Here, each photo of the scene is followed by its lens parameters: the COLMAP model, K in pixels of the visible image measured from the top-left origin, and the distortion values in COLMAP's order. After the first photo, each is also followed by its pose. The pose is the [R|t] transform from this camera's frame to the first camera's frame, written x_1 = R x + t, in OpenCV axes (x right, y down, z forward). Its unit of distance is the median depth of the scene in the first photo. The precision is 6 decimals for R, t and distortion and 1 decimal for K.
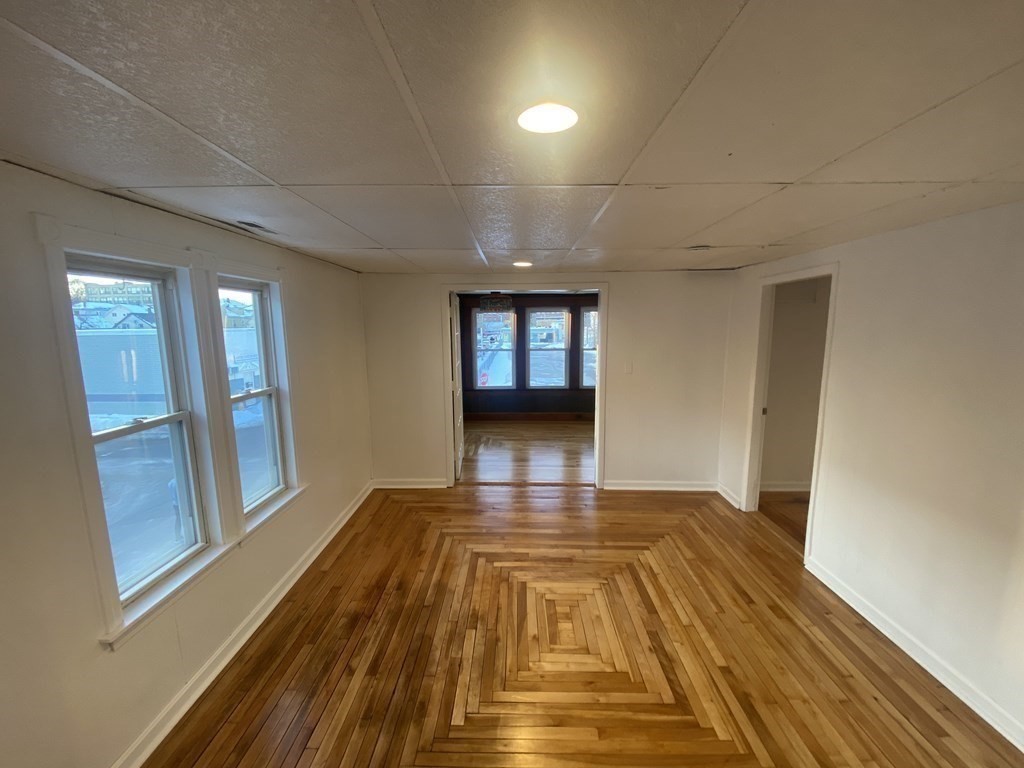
lens RADIAL K [[411.2, 0, 511.8], [0, 411.2, 390.5], [0, 0, 1]] dist [0.011030, -0.017164]
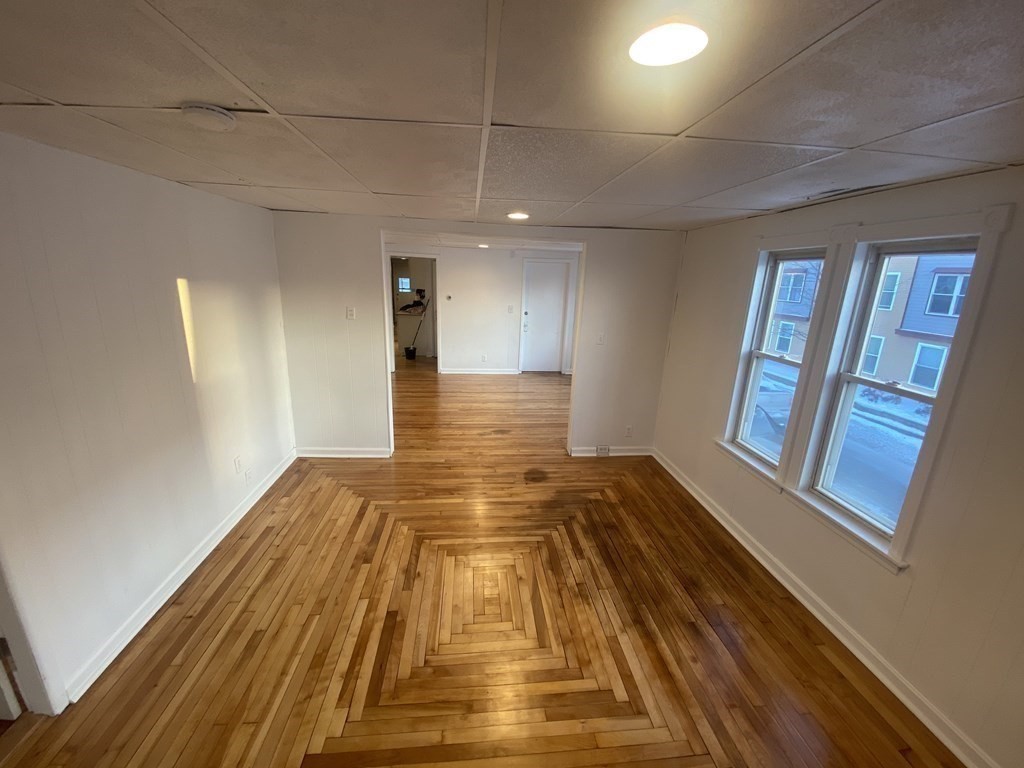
lens RADIAL K [[411.2, 0, 511.8], [0, 411.2, 390.5], [0, 0, 1]] dist [0.011030, -0.017164]
pose [[-0.993801, 0.004075, -0.111100, 0.172844], [-0.042270, 0.910428, 0.411502, -0.264934], [0.102825, 0.413647, -0.904612, 1.556875]]
